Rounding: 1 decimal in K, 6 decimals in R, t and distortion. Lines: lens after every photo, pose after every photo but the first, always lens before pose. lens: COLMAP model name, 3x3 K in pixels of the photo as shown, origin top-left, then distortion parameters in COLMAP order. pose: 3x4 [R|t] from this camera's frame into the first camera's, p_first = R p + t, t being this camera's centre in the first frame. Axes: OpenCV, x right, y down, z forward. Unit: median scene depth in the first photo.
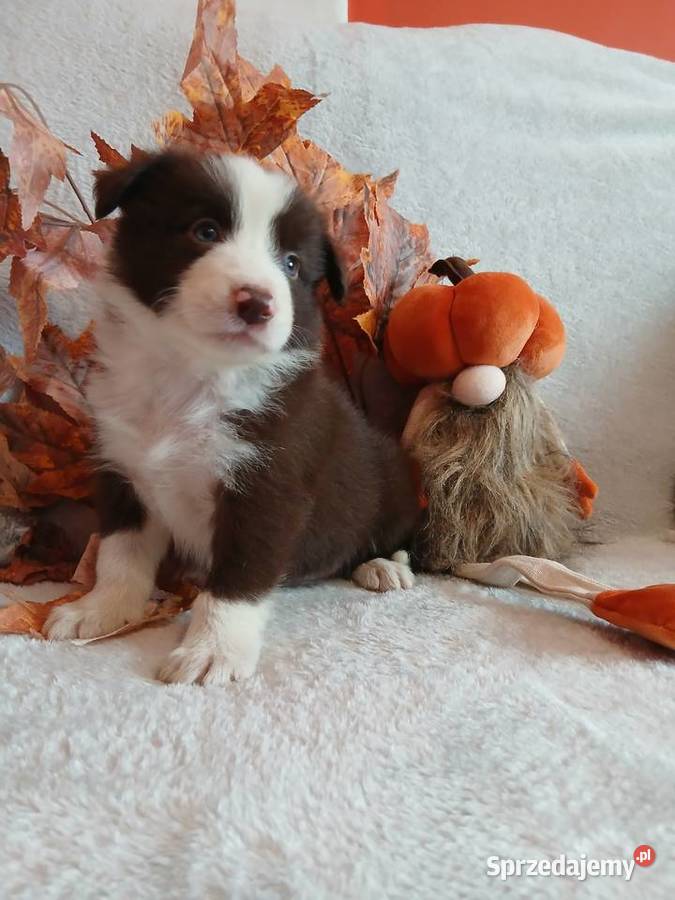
lens RADIAL K [[645.5, 0, 337.5], [0, 645.5, 450.0], [0, 0, 1]] dist [0.047463, -0.106528]
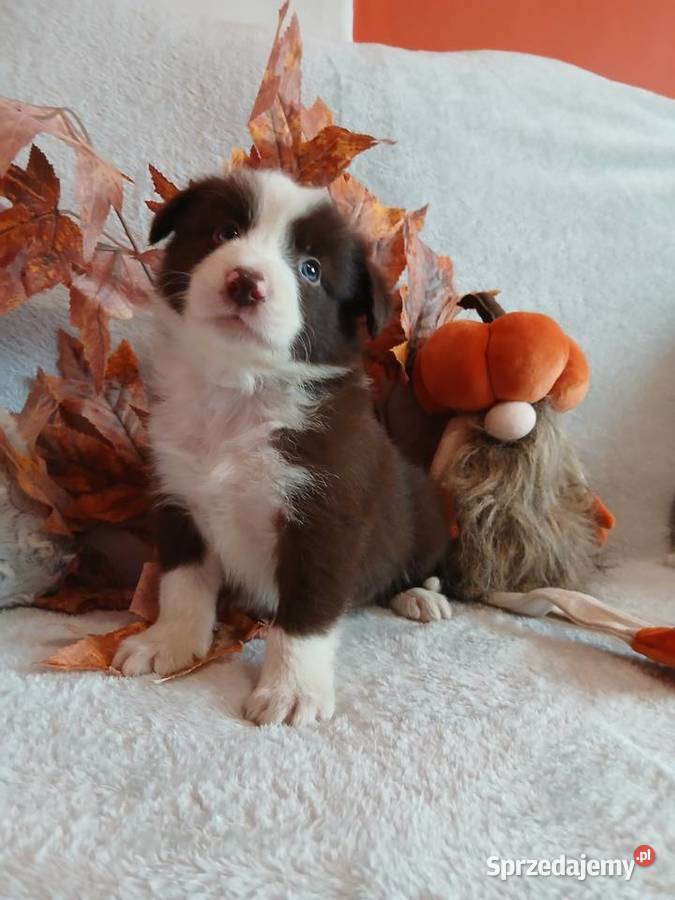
lens RADIAL K [[645.5, 0, 337.5], [0, 645.5, 450.0], [0, 0, 1]] dist [0.047463, -0.106528]
pose [[0.997554, 0.024916, 0.065316, -0.114541], [-0.025539, 0.999636, 0.008715, -0.049294], [-0.065075, -0.010361, 0.997827, -0.020873]]
